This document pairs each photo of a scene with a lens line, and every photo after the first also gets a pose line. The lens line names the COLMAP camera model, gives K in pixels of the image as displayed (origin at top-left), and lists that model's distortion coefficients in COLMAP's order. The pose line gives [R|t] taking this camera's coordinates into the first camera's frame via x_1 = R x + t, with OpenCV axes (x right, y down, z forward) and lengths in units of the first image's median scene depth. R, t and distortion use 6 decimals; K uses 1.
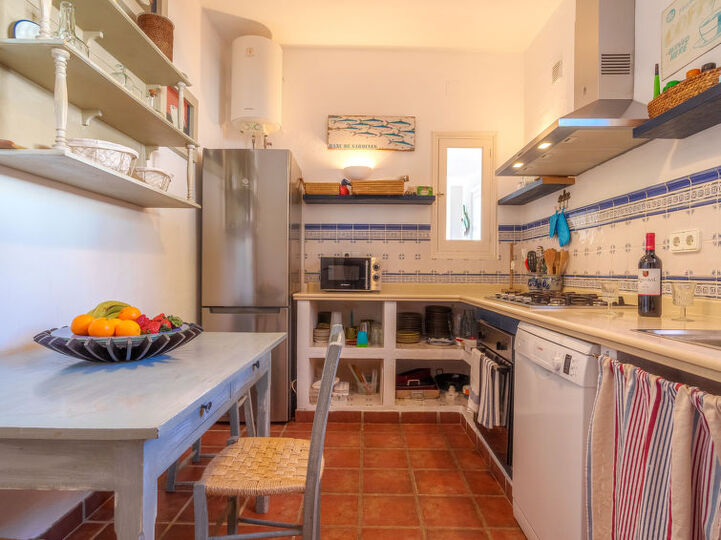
lens RADIAL K [[436.1, 0, 361.2], [0, 436.1, 272.2], [0, 0, 1]] dist [-0.002882, 0.007779]
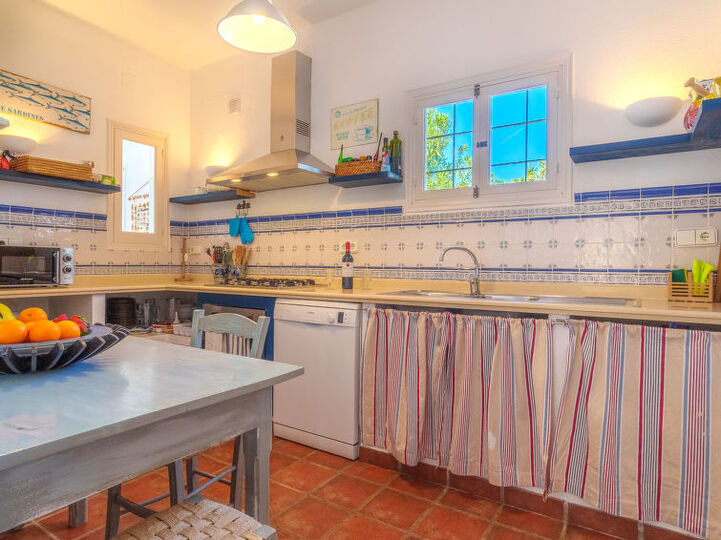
lens RADIAL K [[436.1, 0, 362.2], [0, 436.1, 270.2], [0, 0, 1]] dist [-0.002882, 0.007779]
pose [[0.537684, -0.016802, 0.842979, -0.422826], [-0.000095, 0.999800, 0.019988, -0.005833], [-0.843146, -0.010827, 0.537575, -0.003082]]
